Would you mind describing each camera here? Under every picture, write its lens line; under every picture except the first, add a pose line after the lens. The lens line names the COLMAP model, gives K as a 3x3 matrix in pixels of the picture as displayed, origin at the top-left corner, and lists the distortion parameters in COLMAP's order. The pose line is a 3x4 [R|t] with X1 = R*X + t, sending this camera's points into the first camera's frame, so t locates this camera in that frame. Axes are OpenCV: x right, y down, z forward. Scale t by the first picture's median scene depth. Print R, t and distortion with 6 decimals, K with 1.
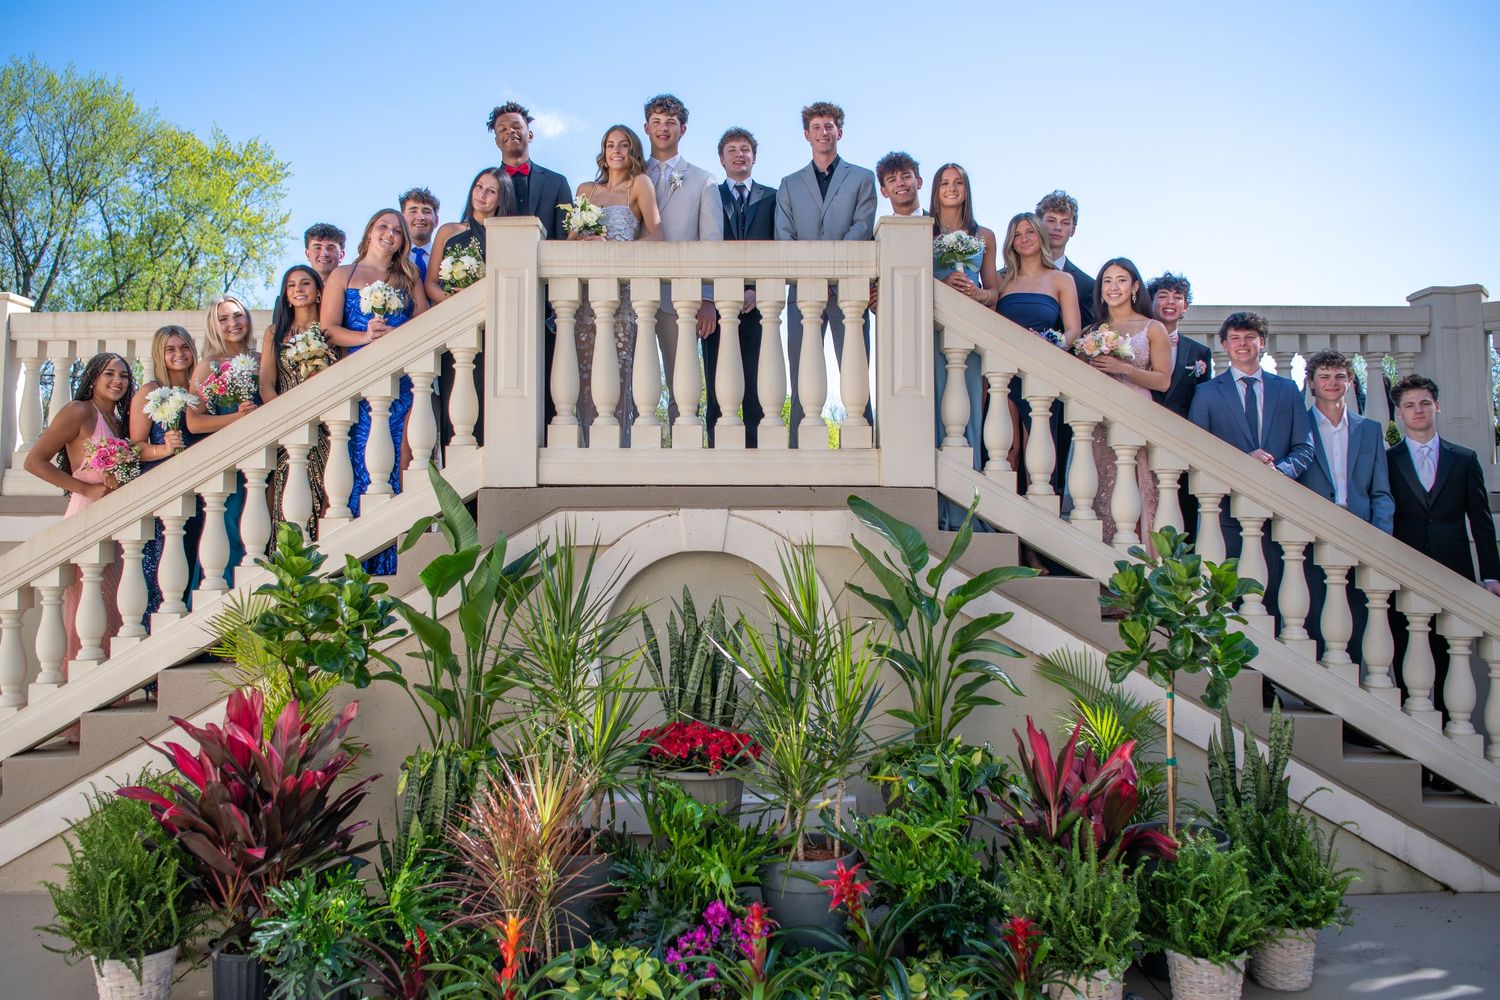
lens RADIAL K [[1193.9, 0, 724.0], [0, 1193.9, 461.7], [0, 0, 1]] dist [-0.063986, 0.000904]
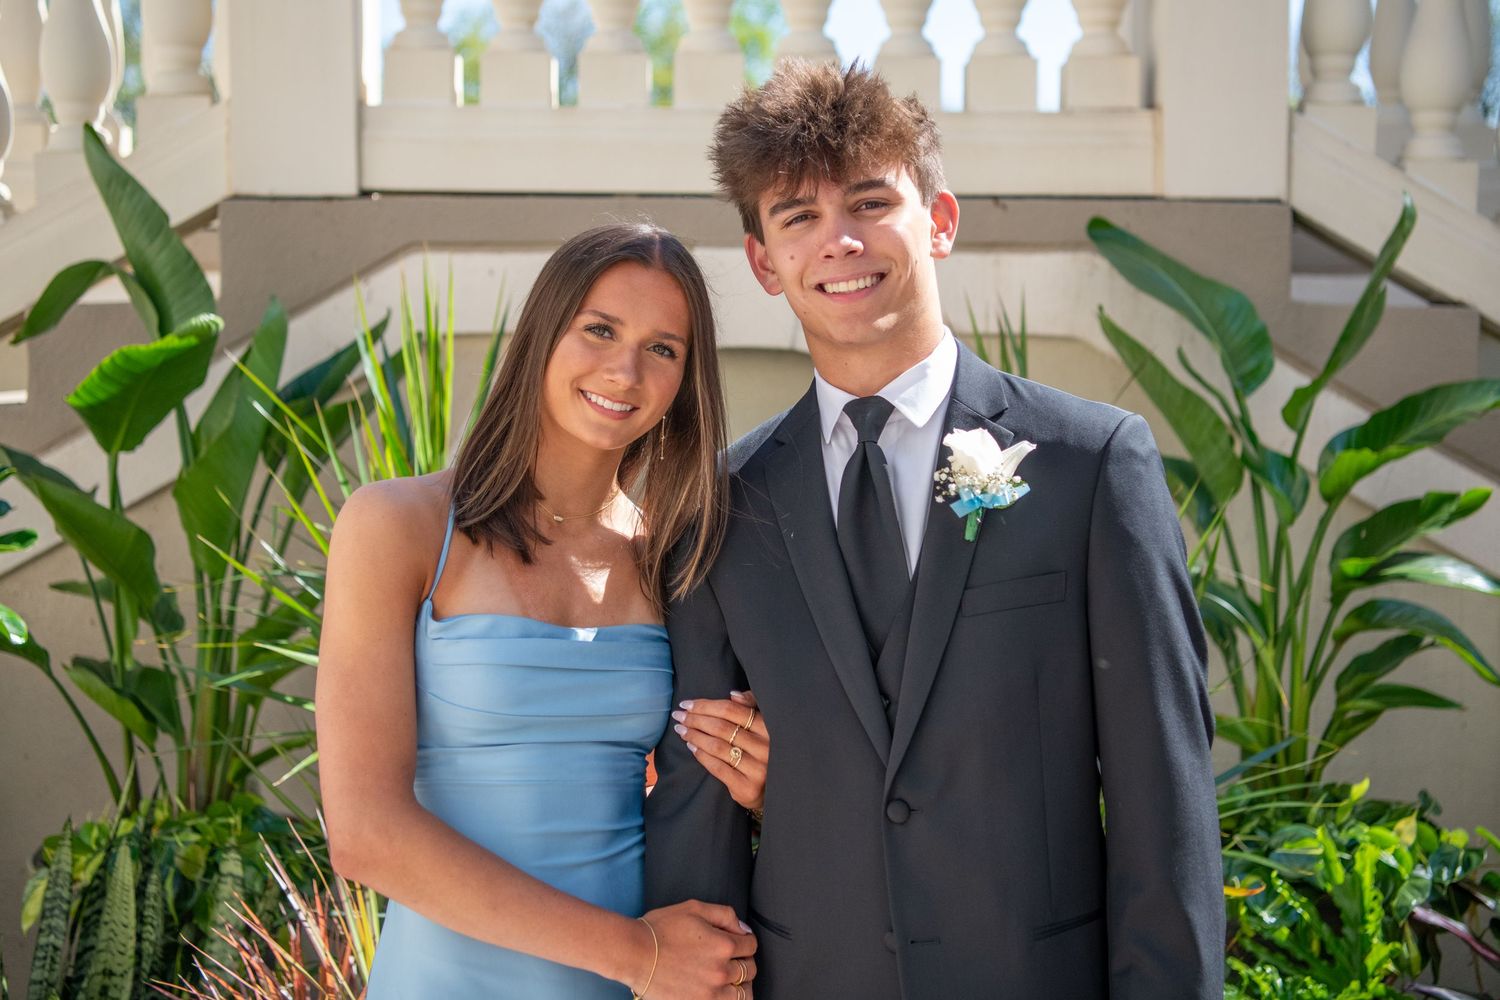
lens RADIAL K [[2090.1, 0, 751.4], [0, 2090.1, 457.8], [0, 0, 1]] dist [0.112877, 0.101474]
pose [[0.999653, 0.001336, 0.026301, -0.038501], [-0.004456, 0.992894, 0.118920, 0.026085], [-0.025955, -0.118996, 0.992555, 0.255632]]
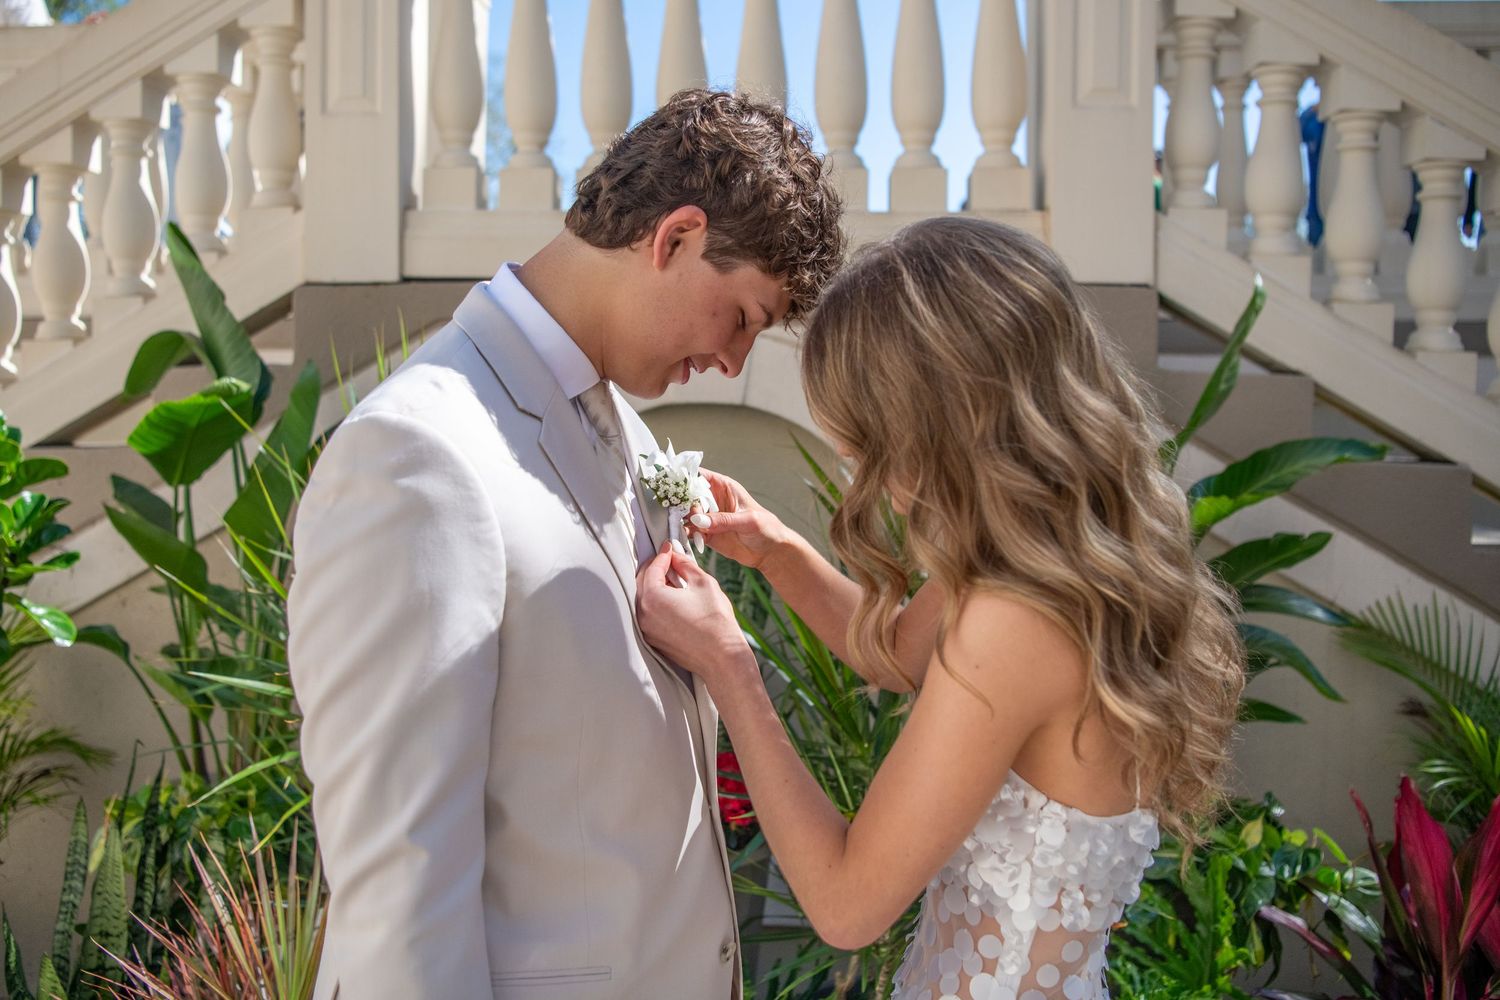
lens RADIAL K [[1266.5, 0, 714.0], [0, 1266.5, 445.7], [0, 0, 1]] dist [-0.056057, 0.001864]
pose [[0.997887, 0.011172, -0.064009, 0.024167], [-0.005109, 0.995547, 0.094123, 0.043753], [0.064776, -0.093597, 0.993501, 0.473131]]
